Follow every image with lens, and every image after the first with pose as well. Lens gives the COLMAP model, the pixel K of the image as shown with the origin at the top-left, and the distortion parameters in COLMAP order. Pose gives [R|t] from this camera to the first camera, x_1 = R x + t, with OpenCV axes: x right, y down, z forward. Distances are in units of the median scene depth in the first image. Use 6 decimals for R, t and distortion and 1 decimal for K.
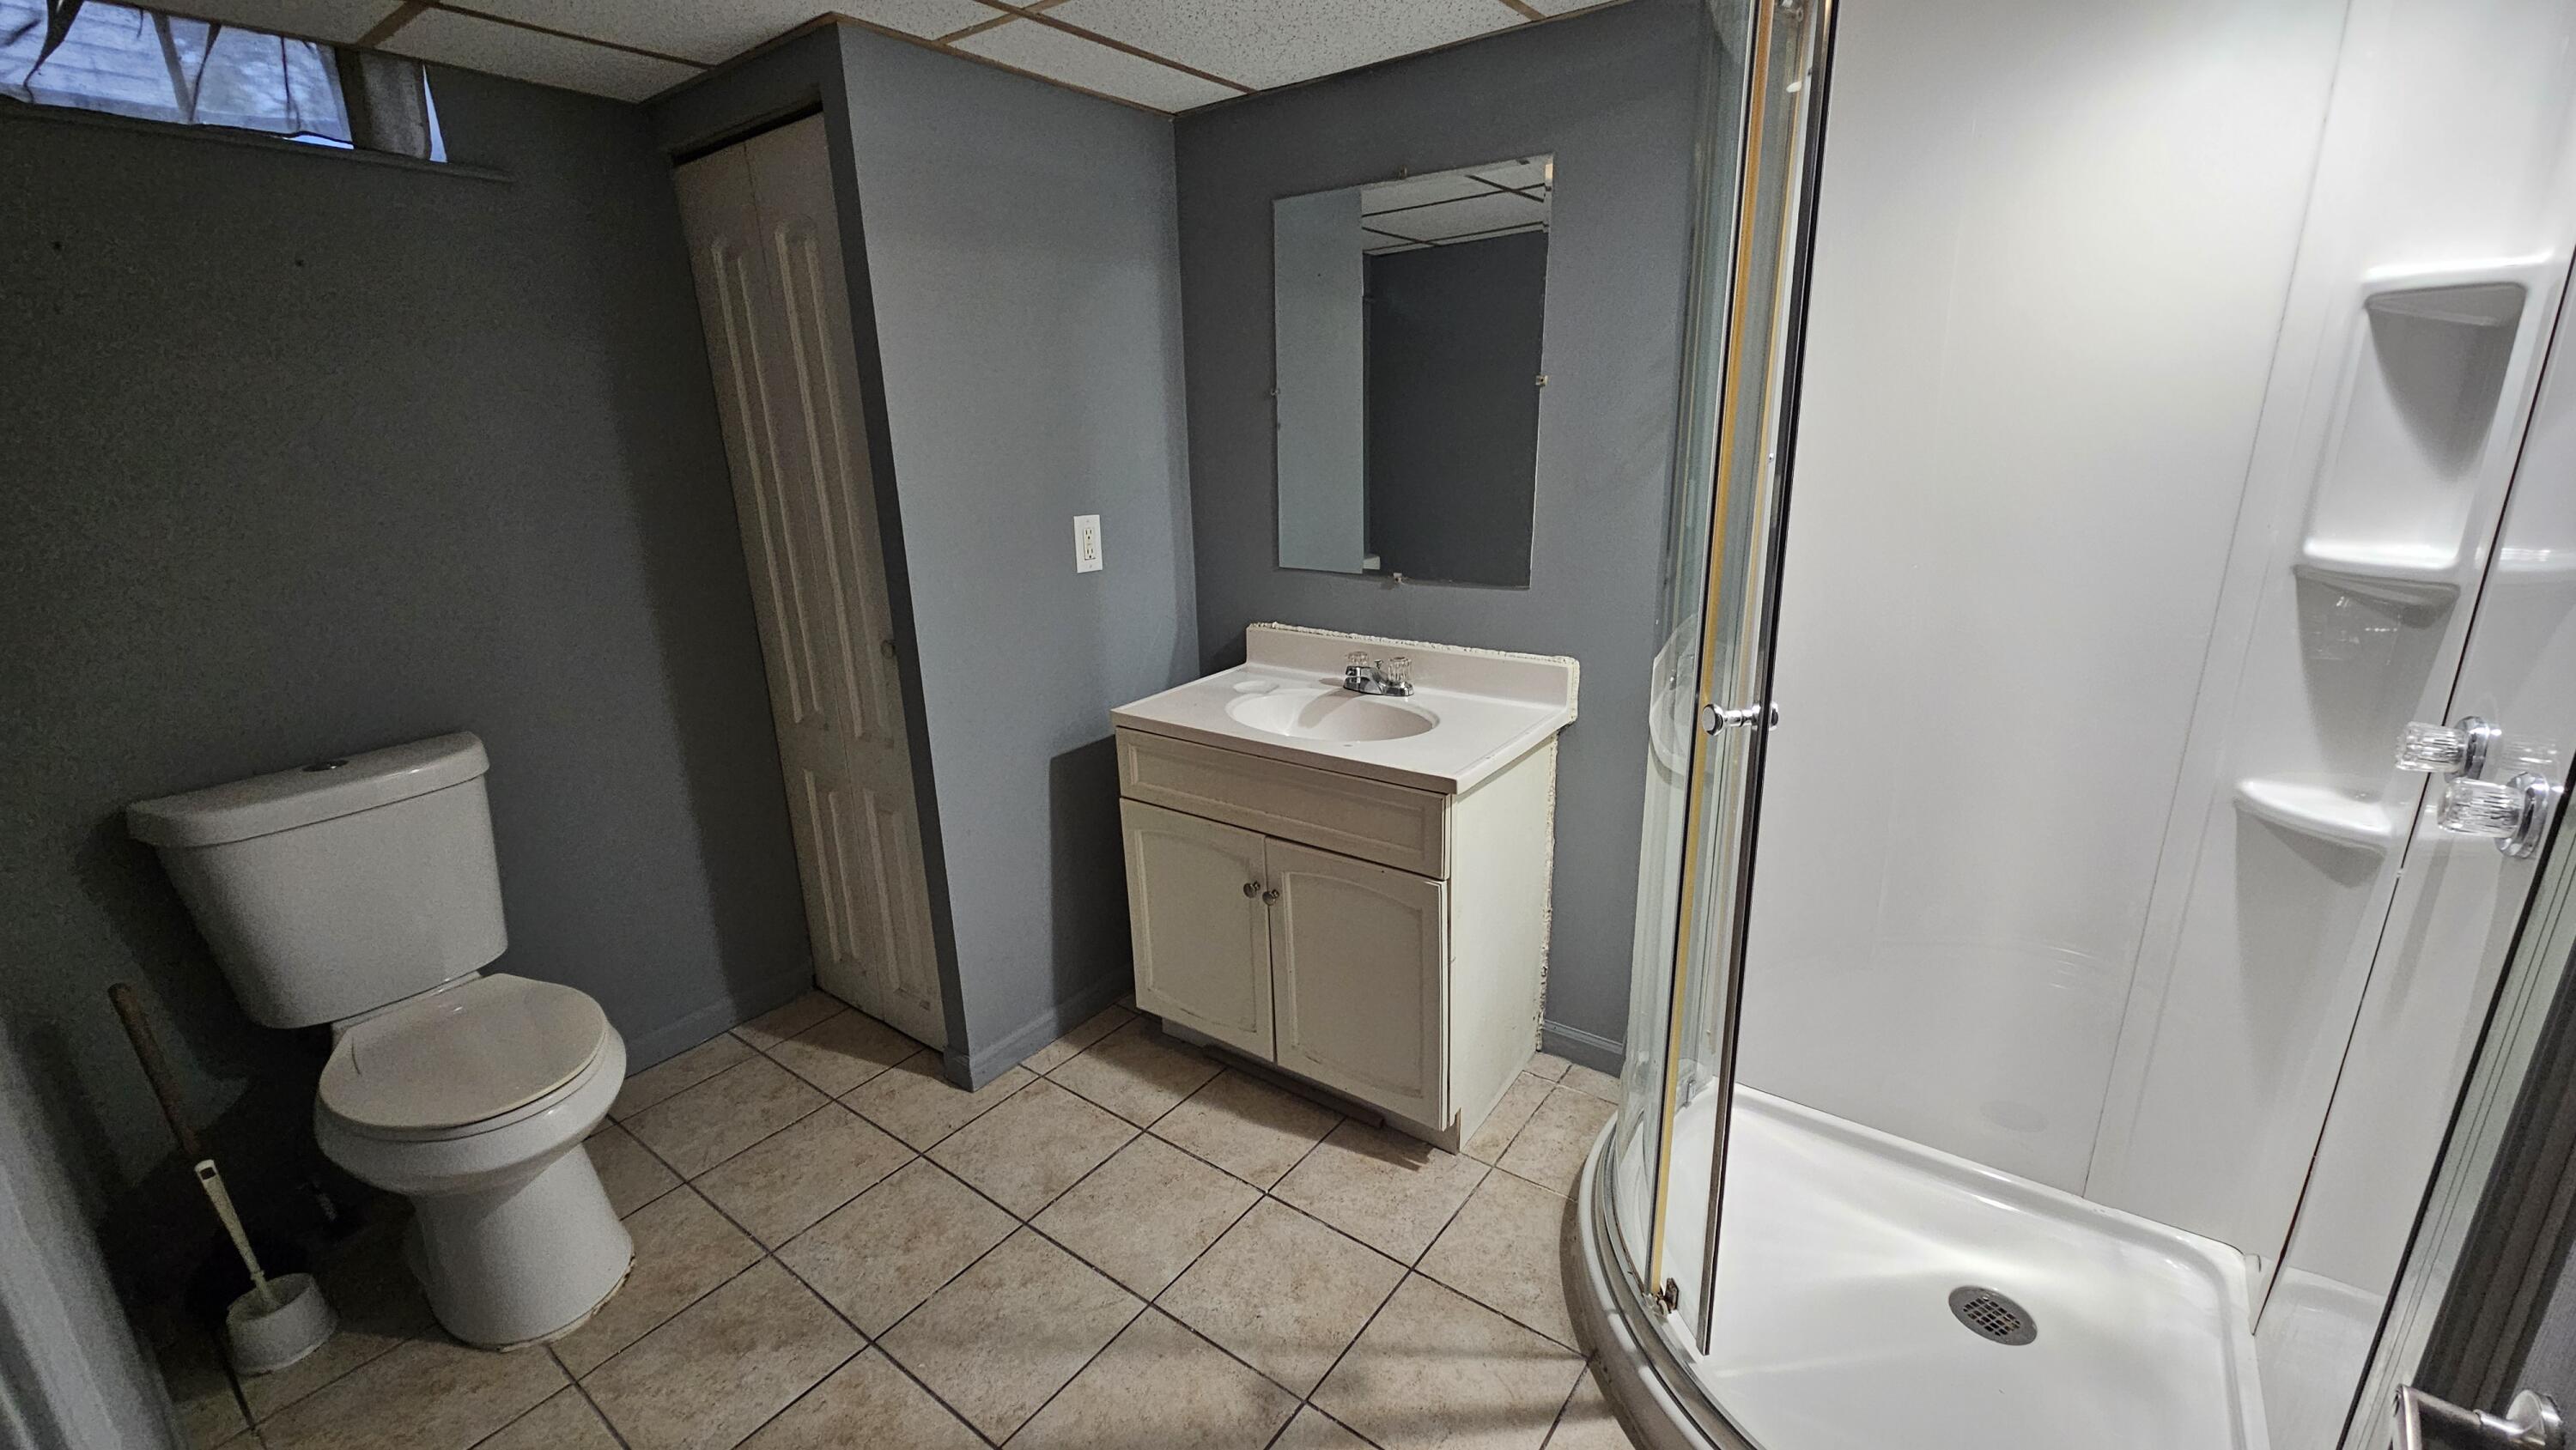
lens RADIAL K [[1051.4, 0, 1280.1], [0, 1051.4, 734.4], [0, 0, 1]] dist [0.002882, 0.000927]
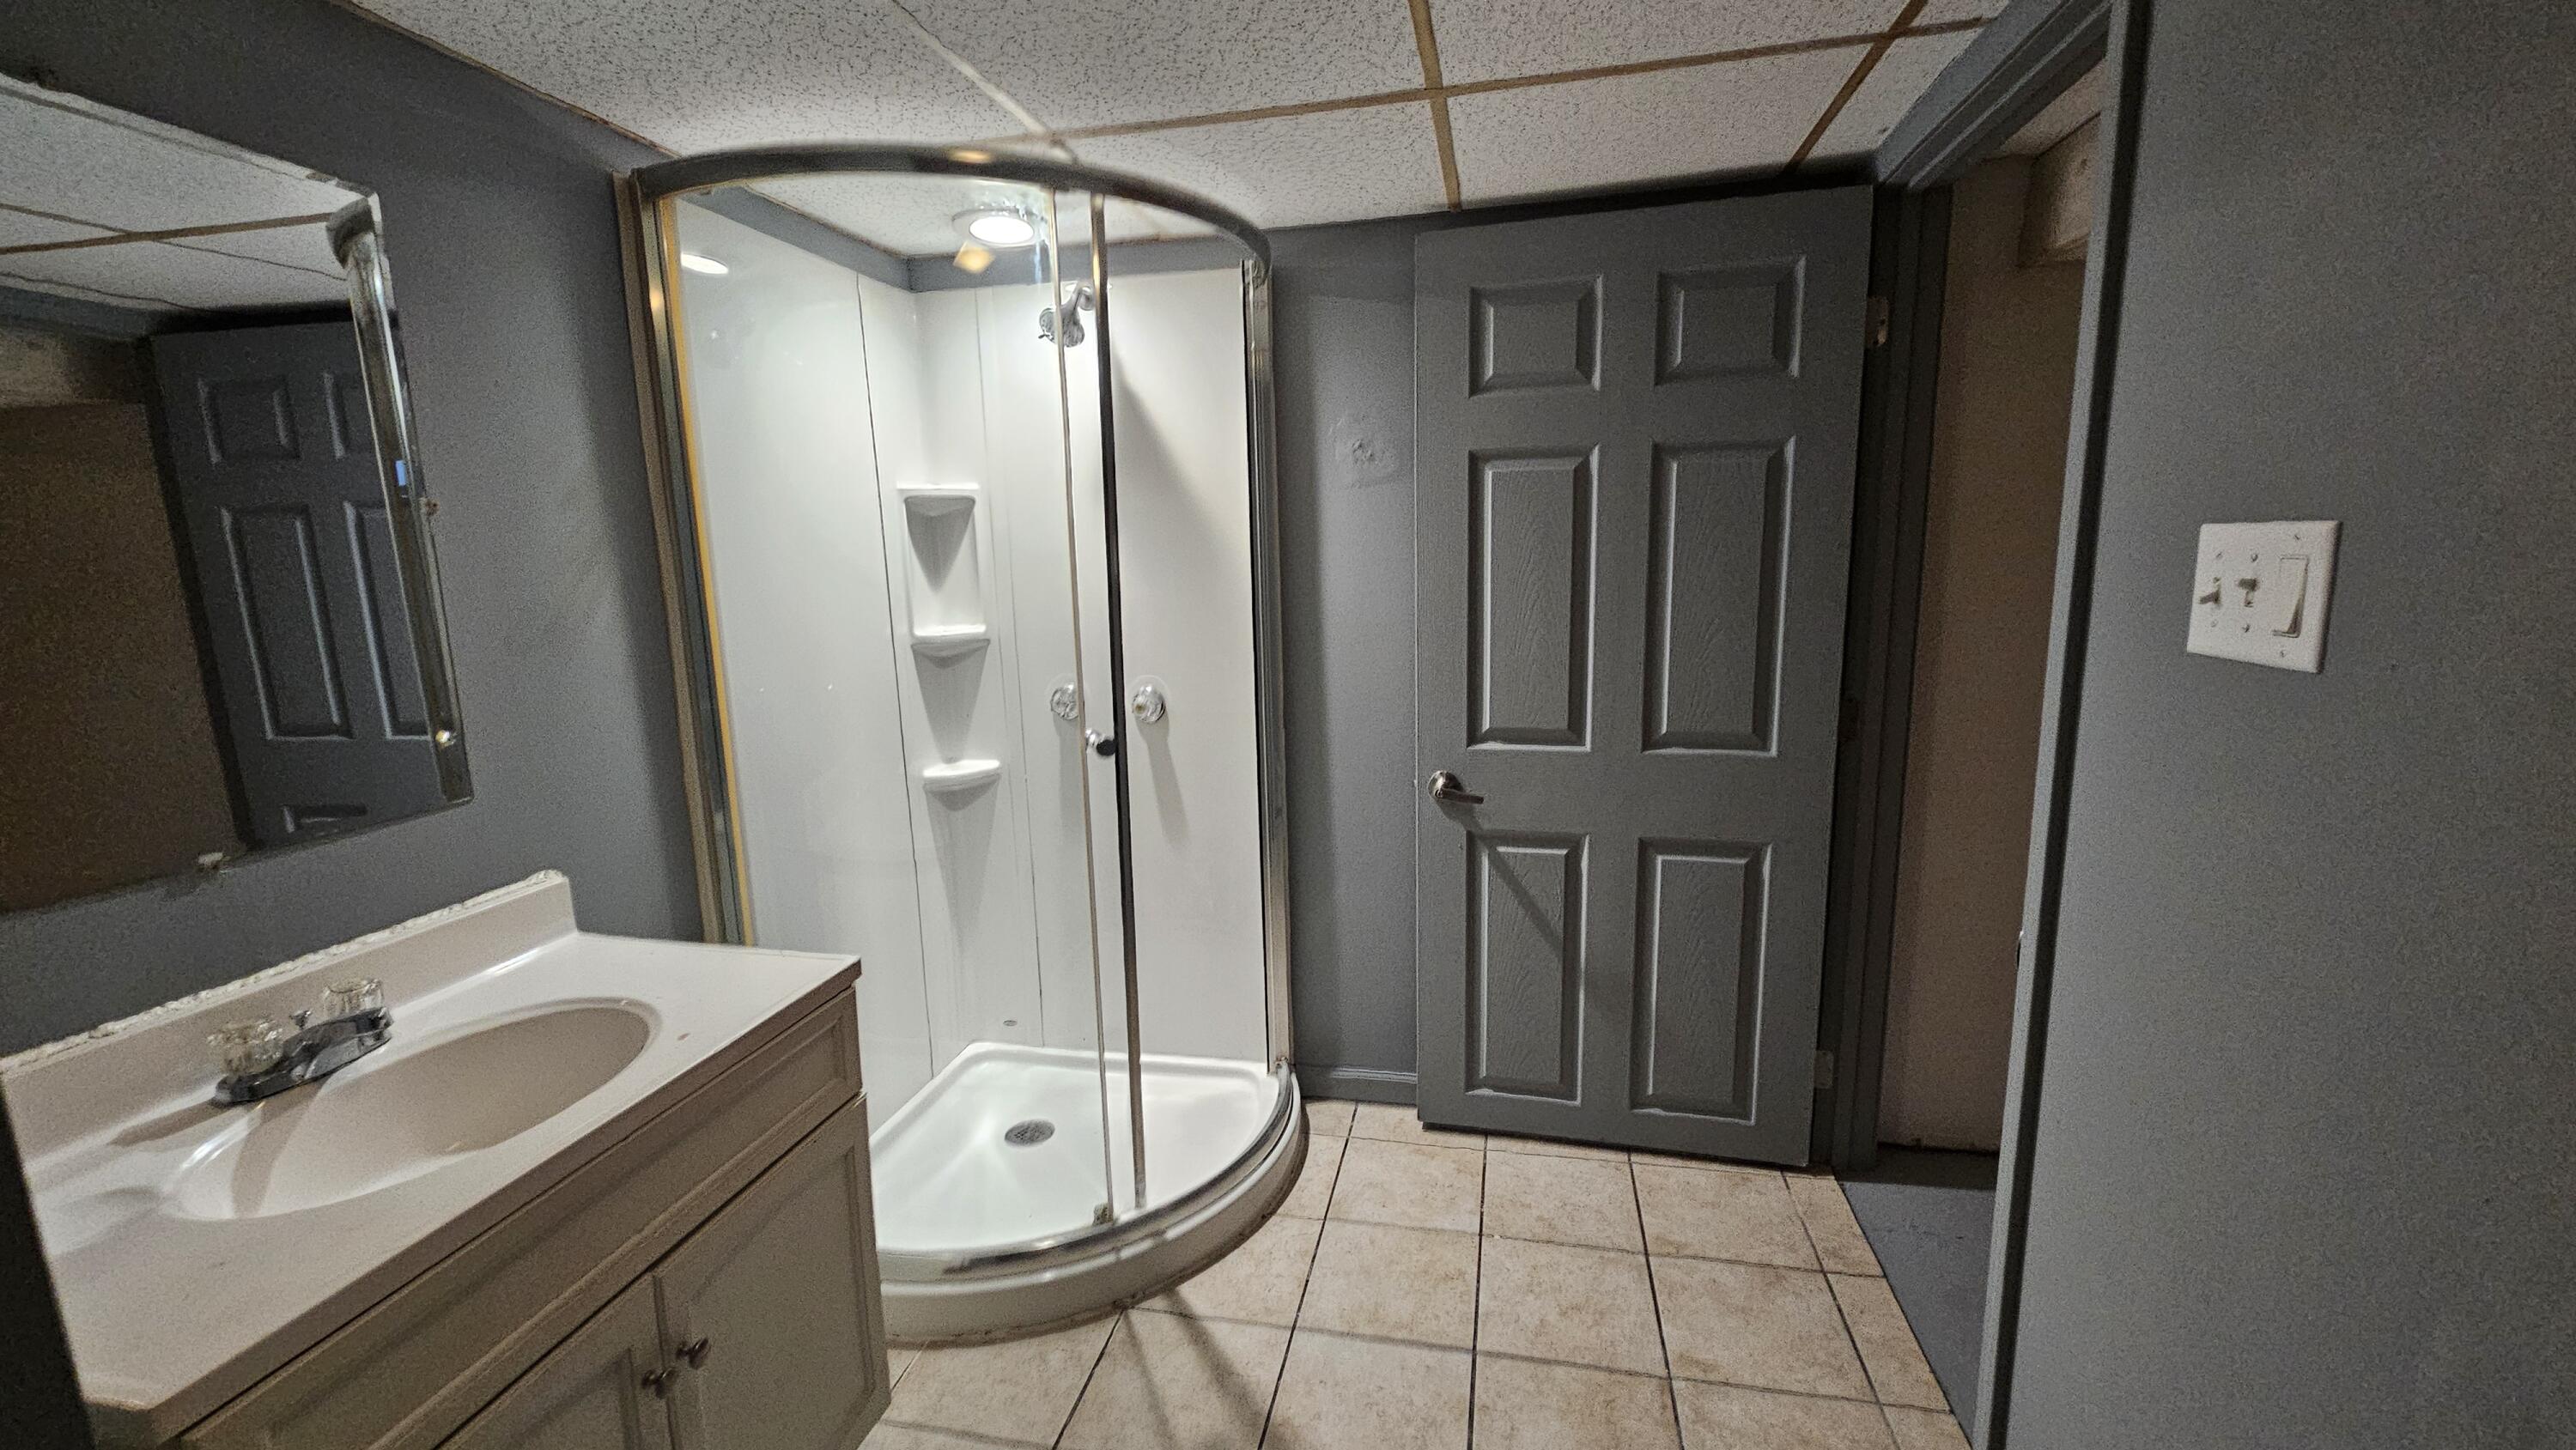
lens RADIAL K [[1051.4, 0, 1287.2], [0, 1051.4, 725.1], [0, 0, 1]] dist [0.002882, 0.000927]
pose [[-0.414421, -0.119054, 0.902264, -0.797953], [0.289167, 0.922805, 0.254583, -0.275576], [-0.862924, 0.366410, -0.348003, 1.033397]]
